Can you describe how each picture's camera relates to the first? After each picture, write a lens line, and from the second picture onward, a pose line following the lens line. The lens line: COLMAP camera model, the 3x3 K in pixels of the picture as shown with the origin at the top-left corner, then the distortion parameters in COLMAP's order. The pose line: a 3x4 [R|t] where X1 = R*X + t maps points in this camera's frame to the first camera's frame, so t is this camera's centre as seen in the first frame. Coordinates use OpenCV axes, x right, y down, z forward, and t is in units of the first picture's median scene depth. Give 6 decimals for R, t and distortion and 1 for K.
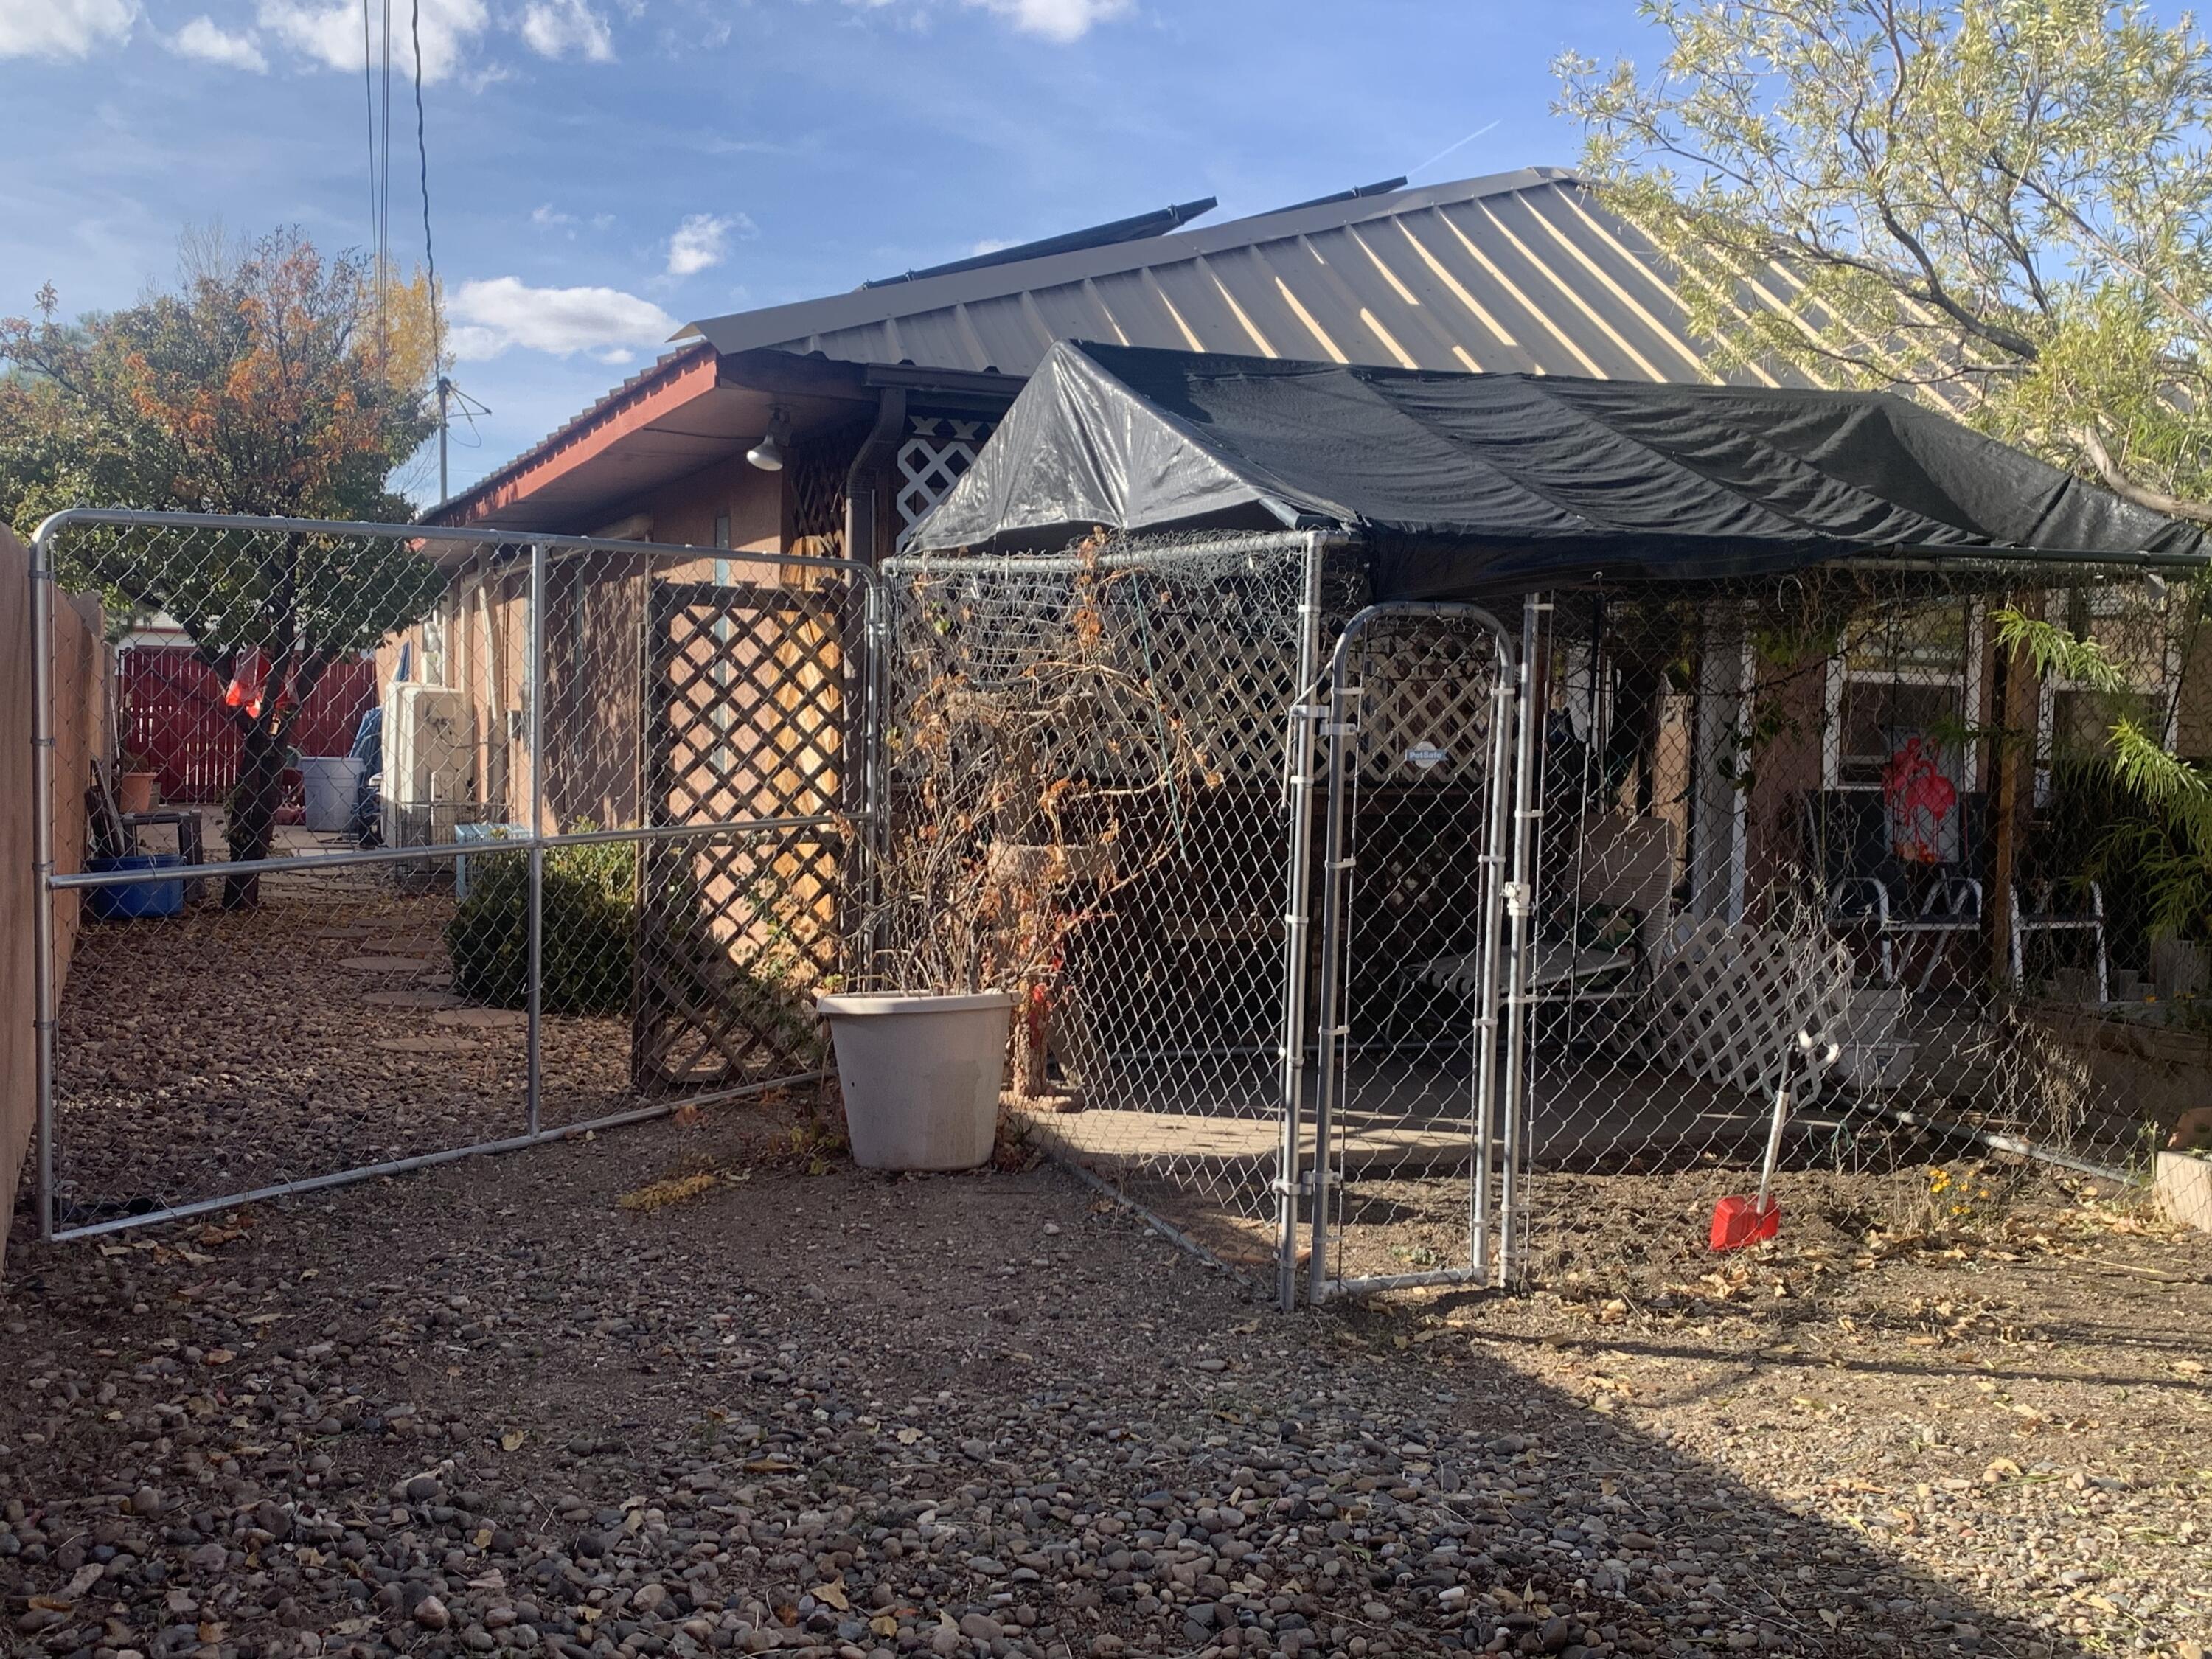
lens RADIAL K [[2250.8, 0, 1104.8], [0, 2250.8, 829.0], [0, 0, 1]] dist [-0.005561, 0.000000]
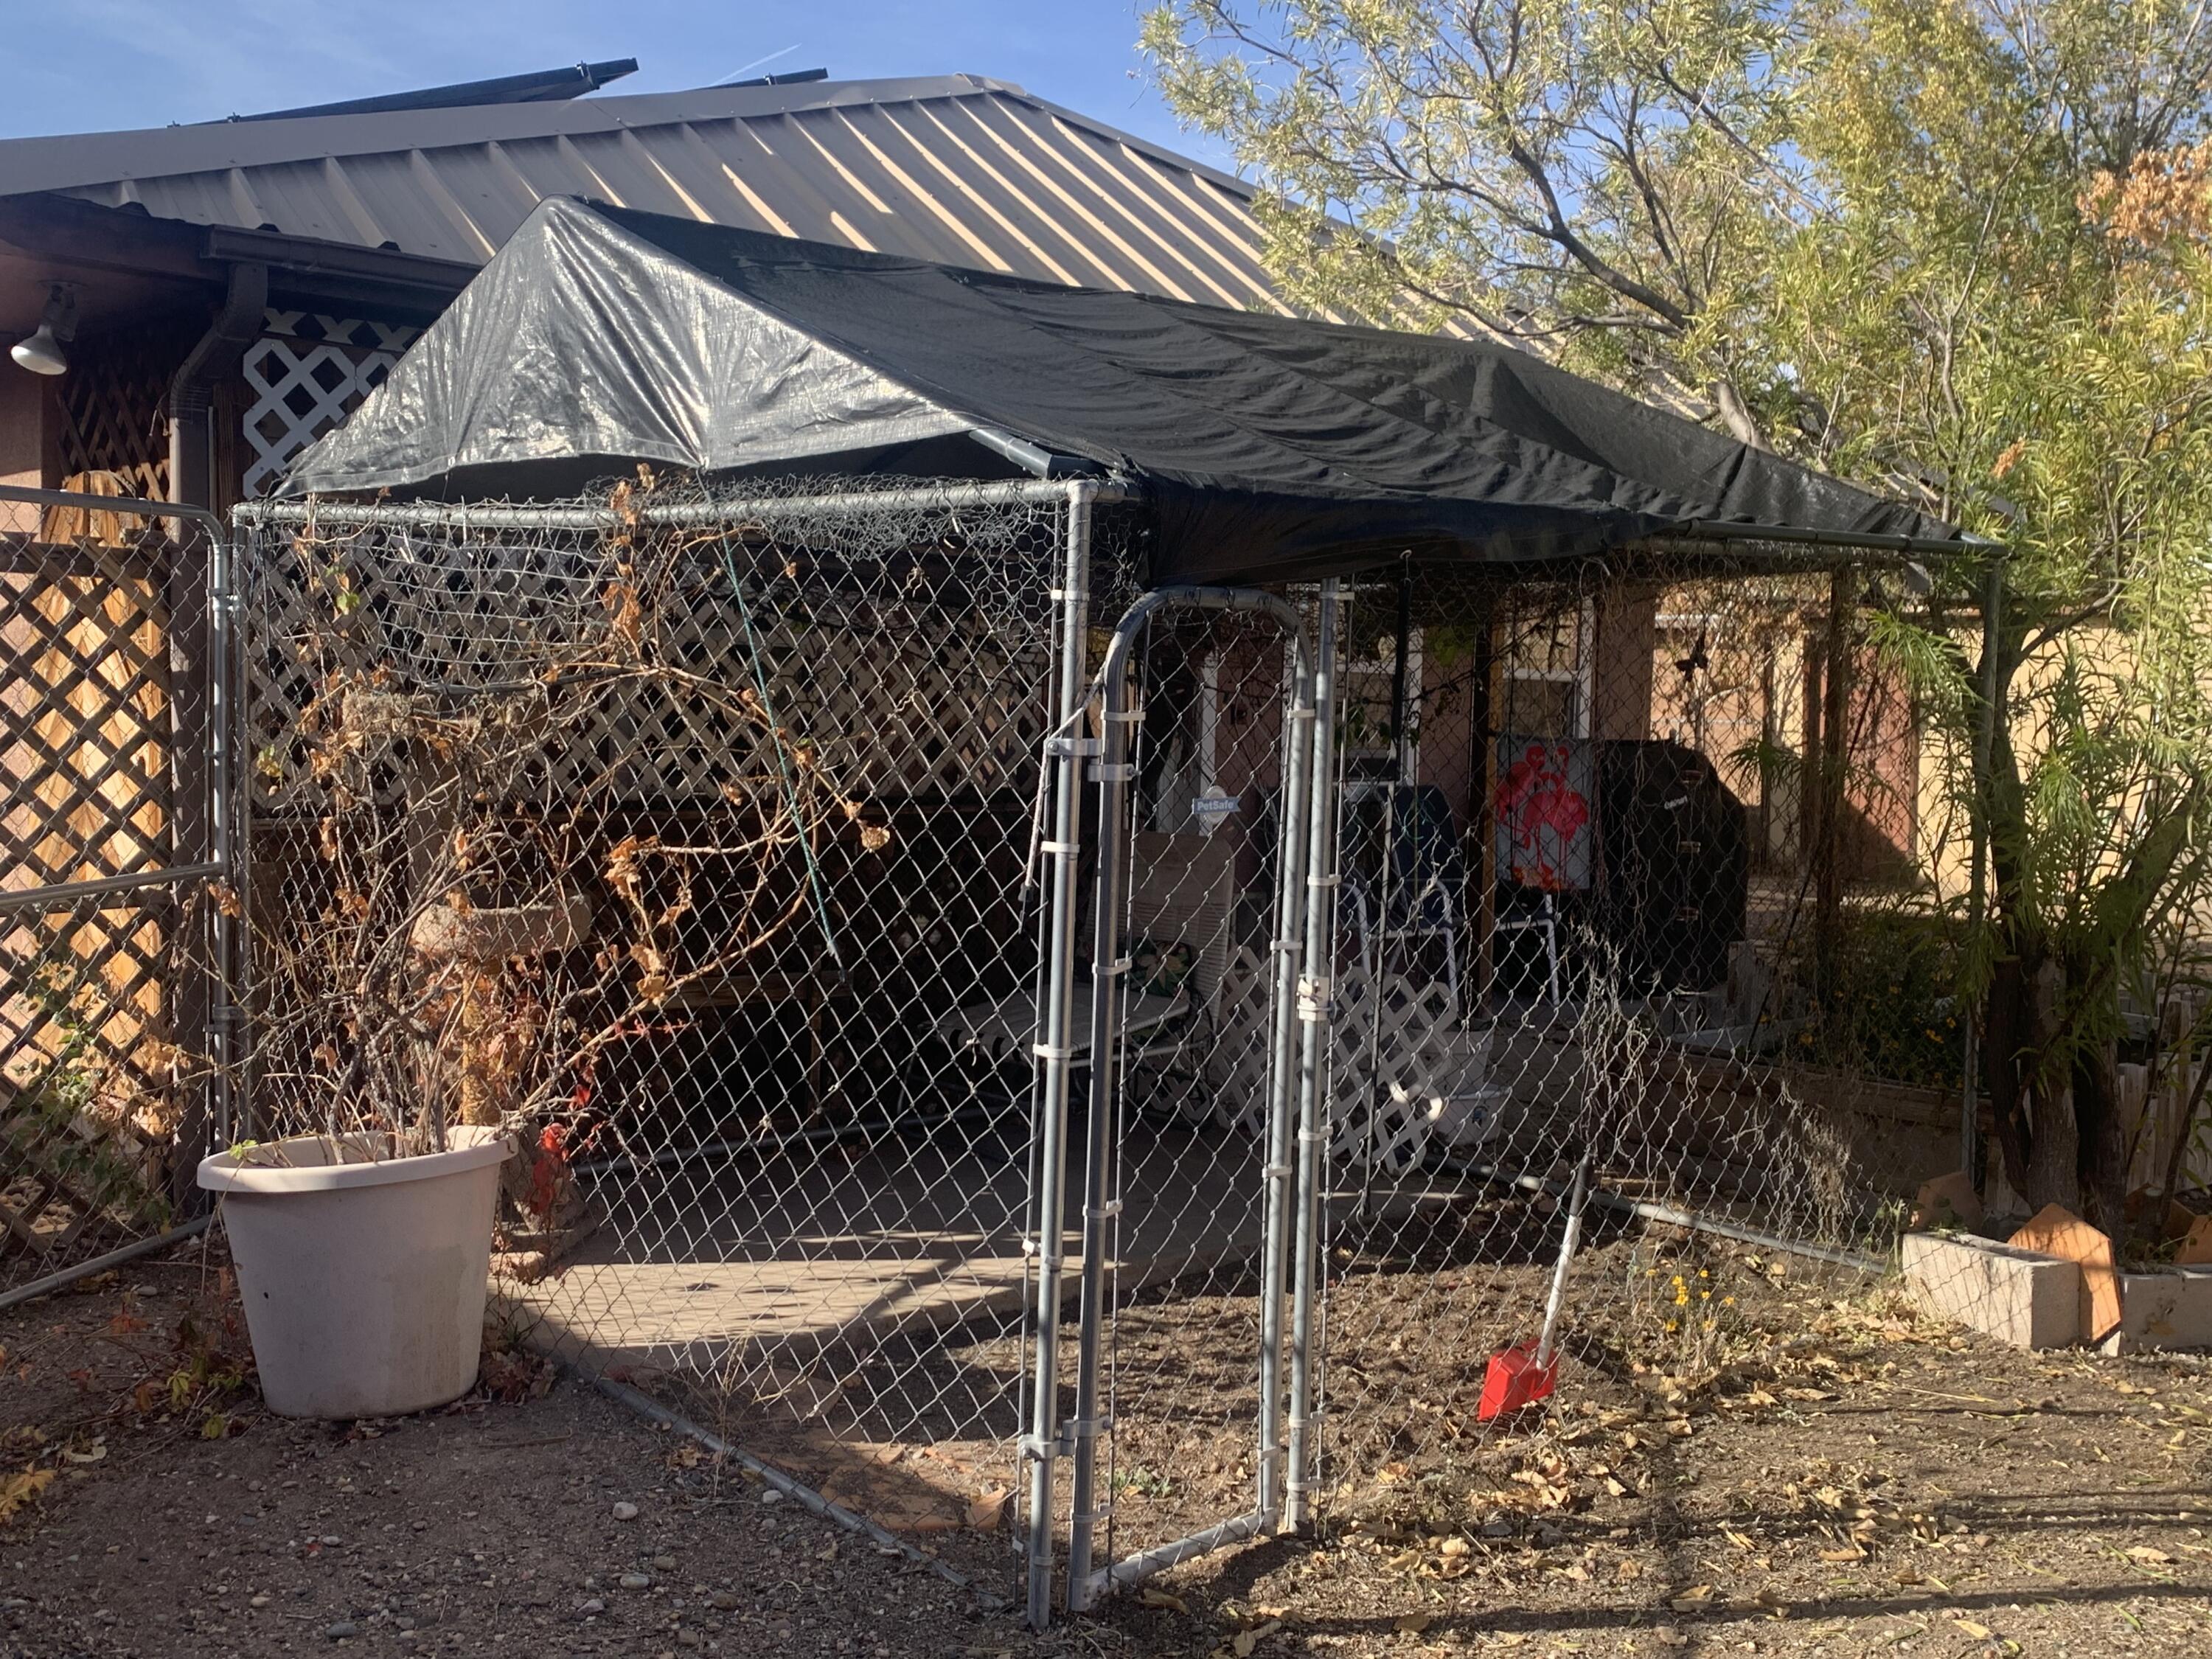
lens RADIAL K [[2250.8, 0, 1133.9], [0, 2250.8, 796.6], [0, 0, 1]] dist [-0.005561, 0.000000]
pose [[0.935167, -0.018258, 0.353737, -0.109023], [0.017685, 0.999832, 0.004852, -0.033426], [-0.353766, 0.001719, 0.935332, 0.301214]]
